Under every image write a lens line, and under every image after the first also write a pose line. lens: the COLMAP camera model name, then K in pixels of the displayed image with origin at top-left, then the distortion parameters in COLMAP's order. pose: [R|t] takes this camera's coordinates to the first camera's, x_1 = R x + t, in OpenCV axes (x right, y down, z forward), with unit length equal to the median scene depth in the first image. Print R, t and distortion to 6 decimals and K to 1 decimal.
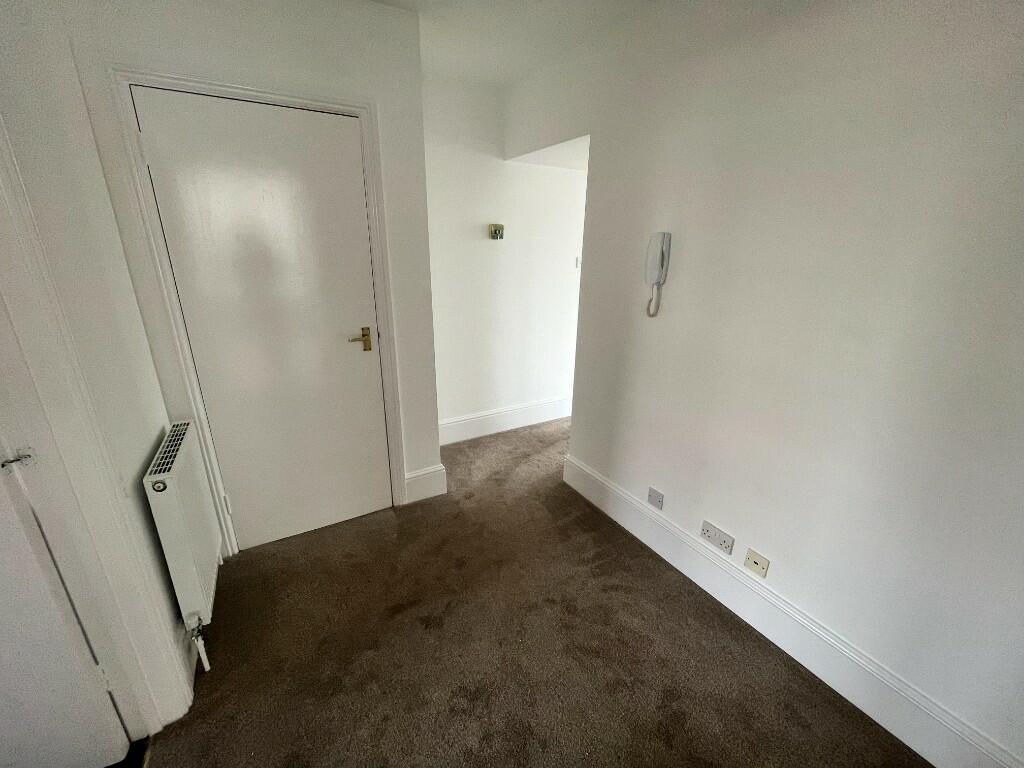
lens RADIAL K [[412.6, 0, 511.0], [0, 412.6, 382.9], [0, 0, 1]] dist [-0.006120, 0.000962]
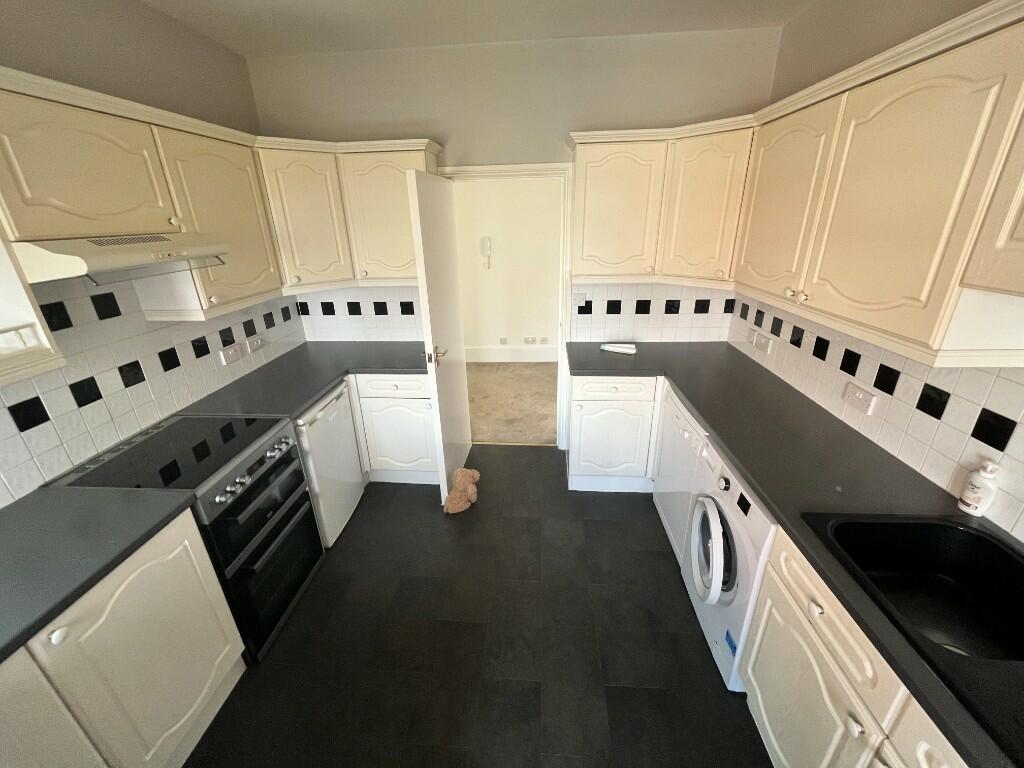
lens RADIAL K [[412.6, 0, 512.0], [0, 412.6, 382.6], [0, 0, 1]] dist [-0.006120, 0.000962]
pose [[0.552929, -0.332828, 0.763869, -1.981950], [0.289400, 0.936397, 0.198517, 0.030108], [-0.781356, 0.111298, 0.614081, -0.703543]]
